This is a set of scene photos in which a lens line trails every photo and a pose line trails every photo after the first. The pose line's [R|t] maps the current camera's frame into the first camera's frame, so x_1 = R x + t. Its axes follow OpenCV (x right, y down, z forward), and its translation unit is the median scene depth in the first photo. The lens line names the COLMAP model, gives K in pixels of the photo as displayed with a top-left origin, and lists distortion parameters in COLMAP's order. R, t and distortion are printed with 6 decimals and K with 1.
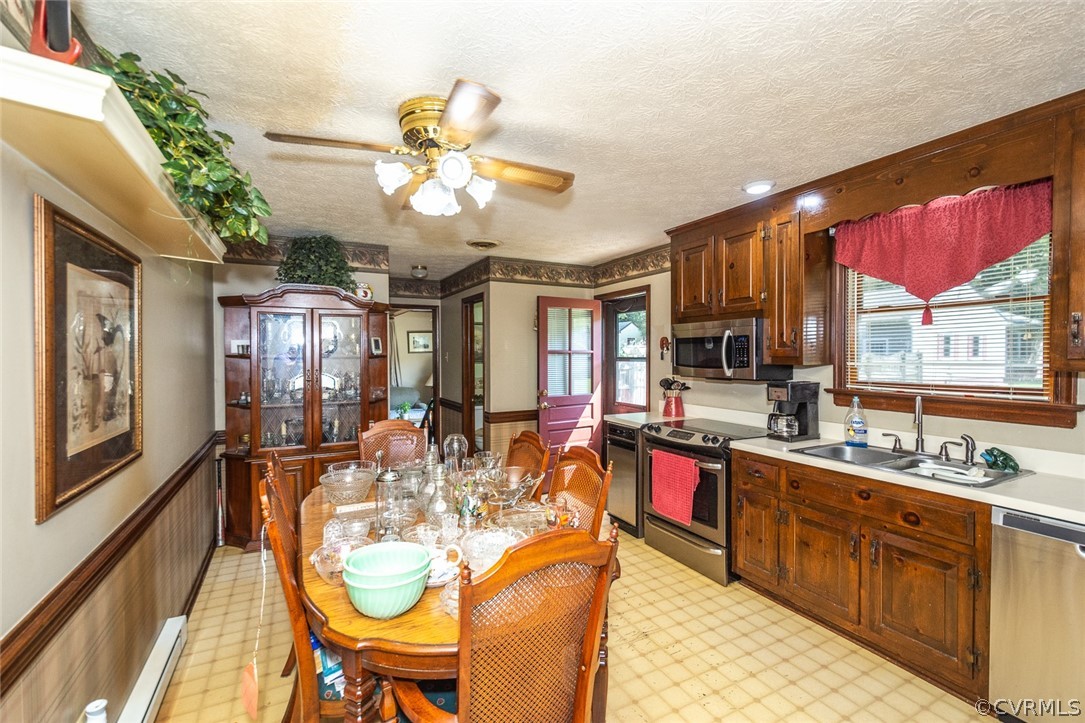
lens RADIAL K [[469.0, 0, 542.5], [0, 469.0, 361.5], [0, 0, 1]] dist [0.023675, -0.027487]
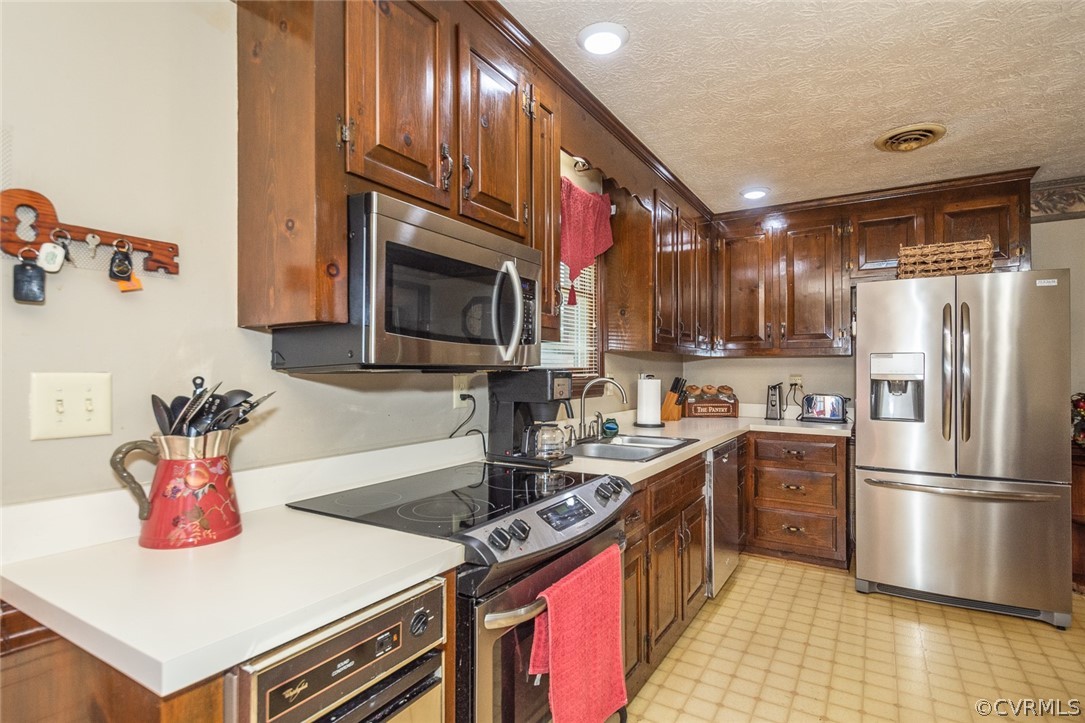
lens RADIAL K [[550.1, 0, 542.5], [0, 550.1, 361.5], [0, 0, 1]] dist [0.006582, -0.000515]
pose [[-0.512221, 0.015536, 0.858713, -0.100207], [0.014987, 0.999846, -0.009149, 0.043358], [-0.858723, 0.008183, -0.512375, 1.468741]]
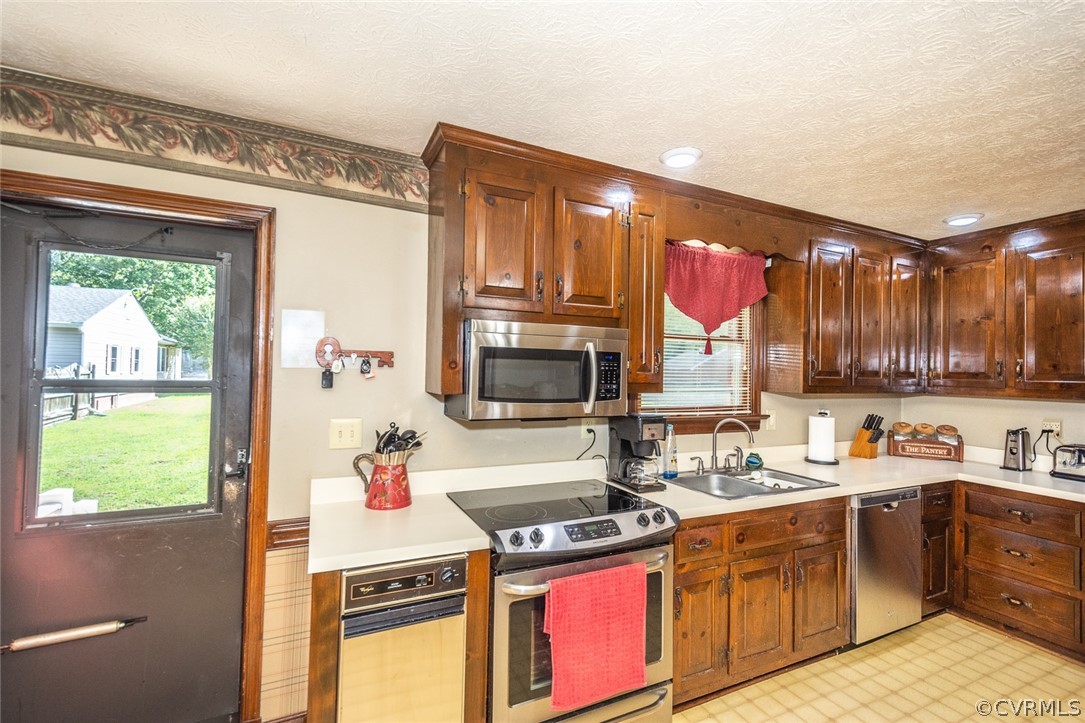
lens RADIAL K [[472.9, 0, 542.5], [0, 472.9, 361.5], [0, 0, 1]] dist [0.024646, -0.011294]
pose [[0.035782, 0.022785, 0.999100, -0.307309], [-0.003335, 0.999737, -0.022680, -0.029814], [-0.999354, -0.002520, 0.035849, 1.225895]]
